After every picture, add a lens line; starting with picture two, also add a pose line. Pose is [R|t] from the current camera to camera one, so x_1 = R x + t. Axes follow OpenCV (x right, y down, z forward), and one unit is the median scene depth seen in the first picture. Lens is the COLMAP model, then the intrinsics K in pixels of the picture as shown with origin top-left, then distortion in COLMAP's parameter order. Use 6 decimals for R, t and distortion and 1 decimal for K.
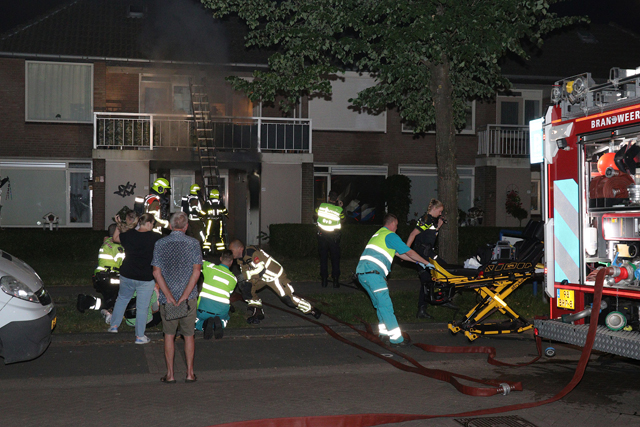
lens RADIAL K [[862.5, 0, 320.0], [0, 862.5, 213.5], [0, 0, 1]] dist [0.031029, 0.024661]
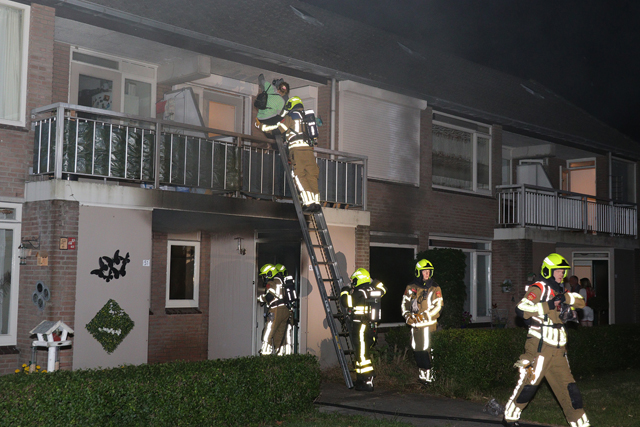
lens RADIAL K [[839.9, 0, 320.0], [0, 839.9, 213.5], [0, 0, 1]] dist [0.010216, 0.054600]
pose [[0.834839, 0.046746, 0.548506, -0.388317], [0.001789, 0.996152, -0.087619, -0.015327], [-0.550491, 0.074129, 0.831543, 0.536428]]
